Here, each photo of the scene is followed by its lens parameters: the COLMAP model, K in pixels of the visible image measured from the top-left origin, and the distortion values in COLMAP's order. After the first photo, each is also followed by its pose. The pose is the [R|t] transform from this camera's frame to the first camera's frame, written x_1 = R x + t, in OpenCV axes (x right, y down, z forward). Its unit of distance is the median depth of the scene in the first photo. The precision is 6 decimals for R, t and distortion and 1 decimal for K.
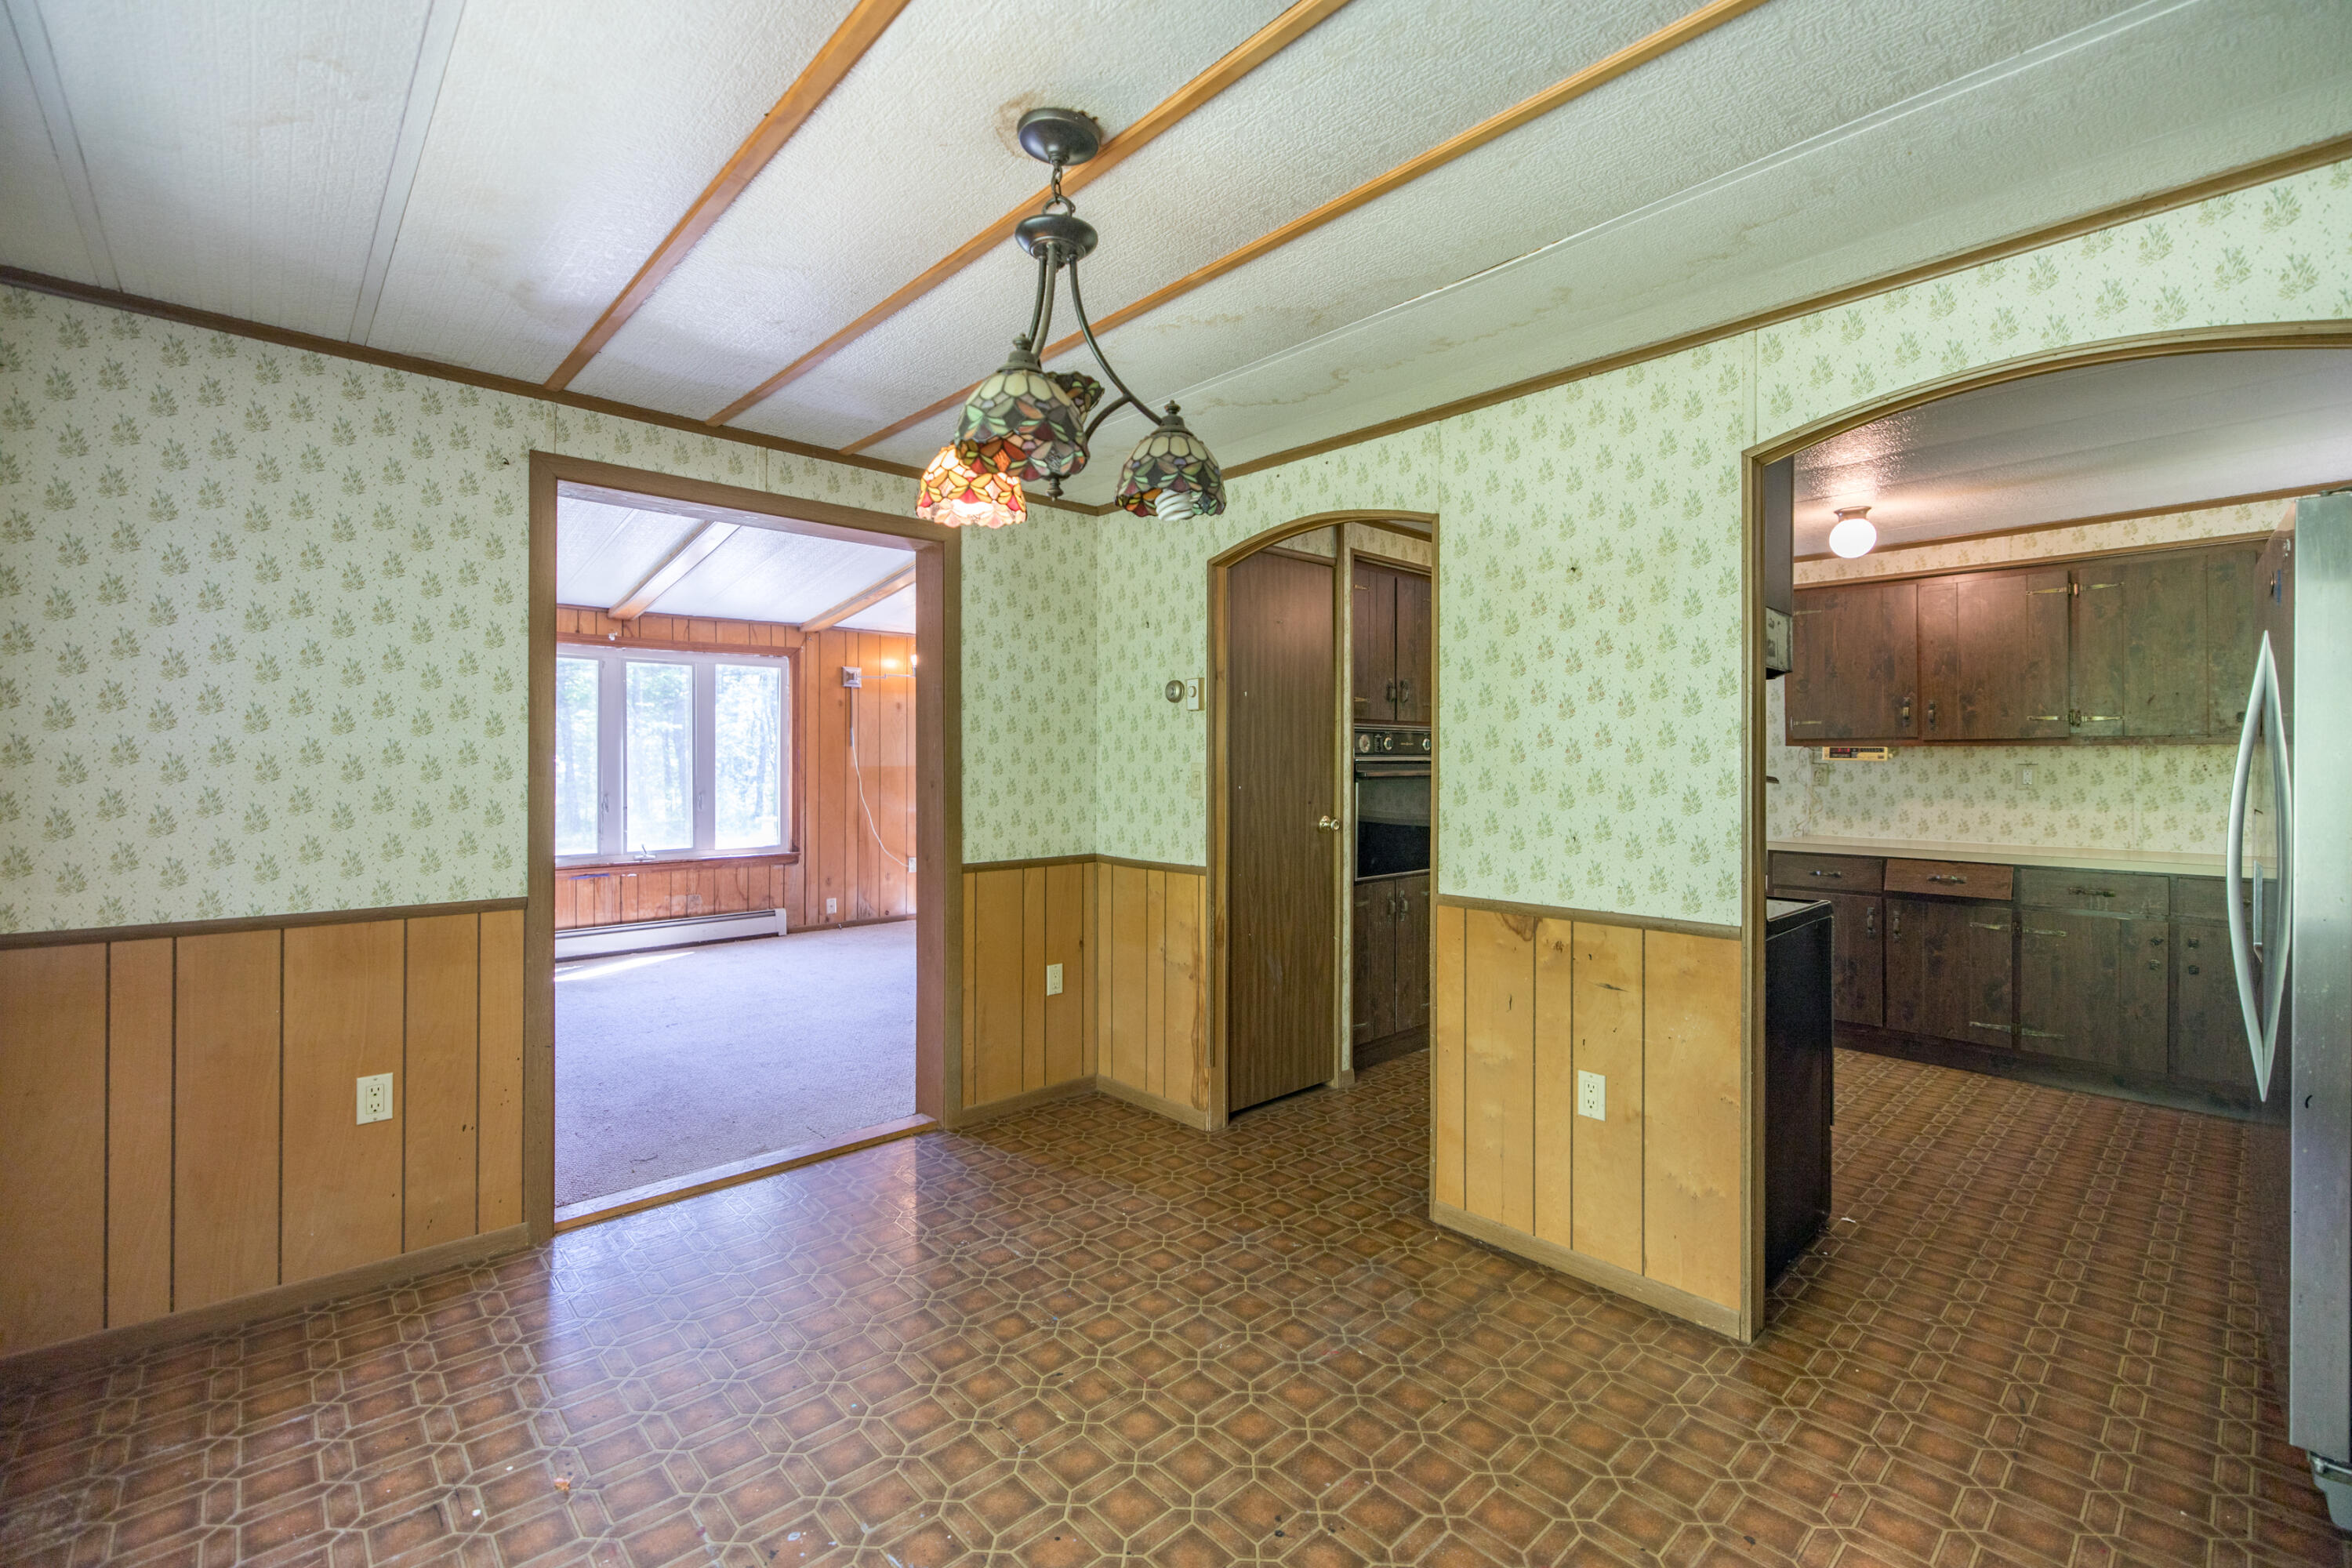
lens RADIAL K [[1005.4, 0, 1193.6], [0, 1005.4, 768.9], [0, 0, 1]] dist [0.000465, 0.000062]
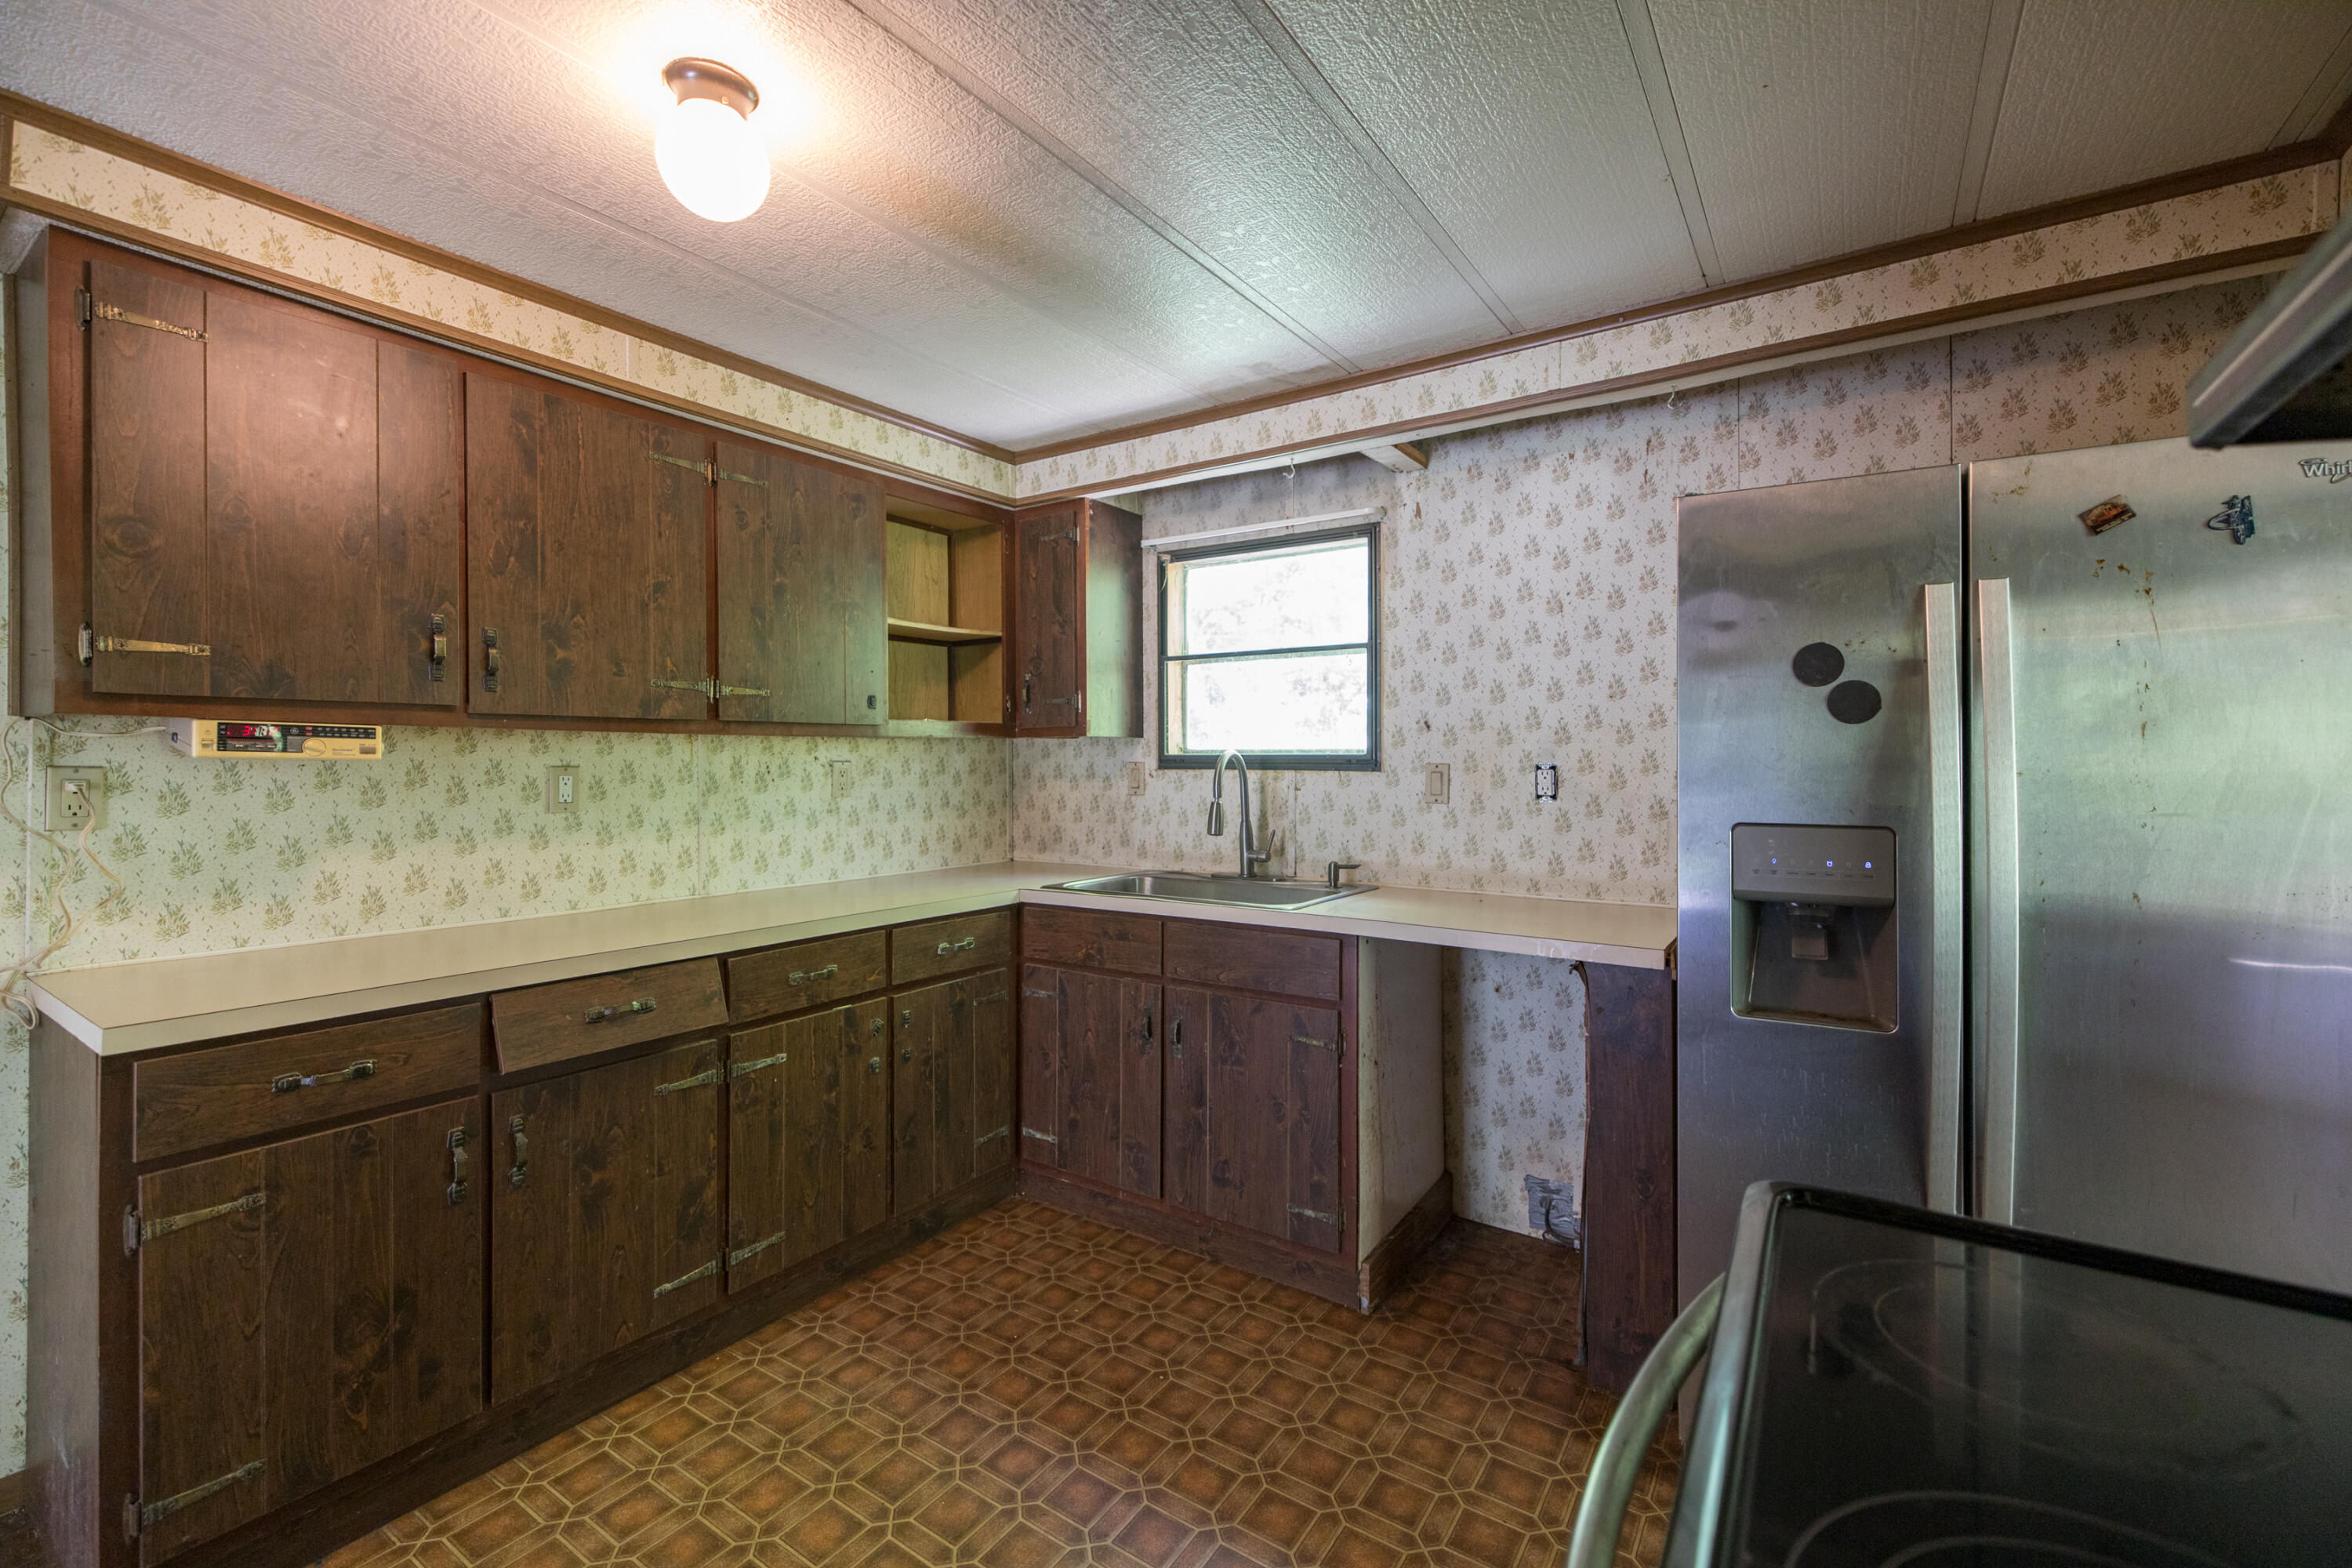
lens RADIAL K [[1005.4, 0, 1171.0], [0, 1005.4, 765.8], [0, 0, 1]] dist [0.000465, 0.000062]
pose [[-0.213468, -0.006845, 0.976926, 0.225399], [0.004496, 0.999958, 0.007988, -0.007700], [-0.976940, 0.006097, -0.213429, 0.809491]]
